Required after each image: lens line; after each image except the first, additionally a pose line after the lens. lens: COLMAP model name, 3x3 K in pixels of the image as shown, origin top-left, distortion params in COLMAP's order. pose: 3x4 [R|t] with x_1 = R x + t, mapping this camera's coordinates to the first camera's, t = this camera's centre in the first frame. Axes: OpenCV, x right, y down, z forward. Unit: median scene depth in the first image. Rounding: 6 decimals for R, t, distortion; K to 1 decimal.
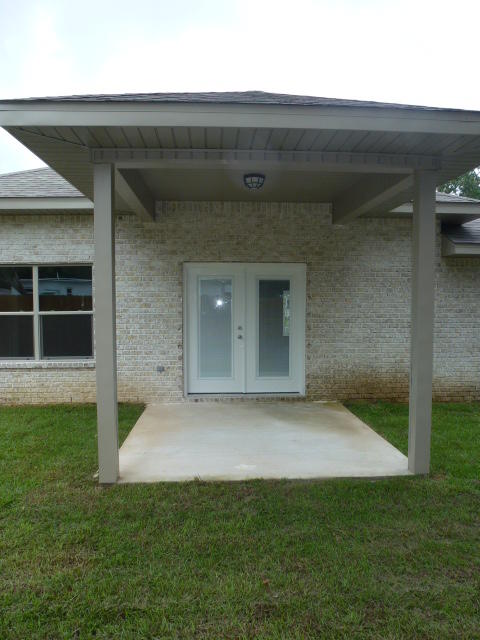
lens RADIAL K [[353.5, 0, 238.6], [0, 353.5, 319.1], [0, 0, 1]] dist [-0.001568, 0.000211]
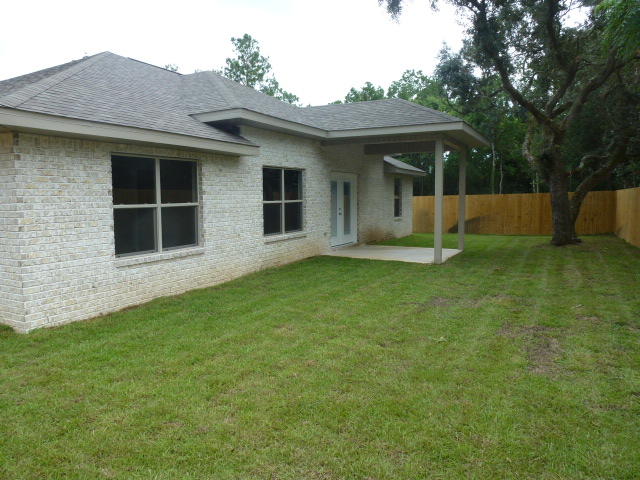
lens RADIAL K [[455.7, 0, 321.4], [0, 455.7, 238.3], [0, 0, 1]] dist [-0.044961, 0.004477]
pose [[0.488524, -0.079466, 0.868924, -2.047203], [0.045944, 0.996805, 0.065331, 0.017830], [-0.871340, 0.008007, 0.490614, -0.046128]]
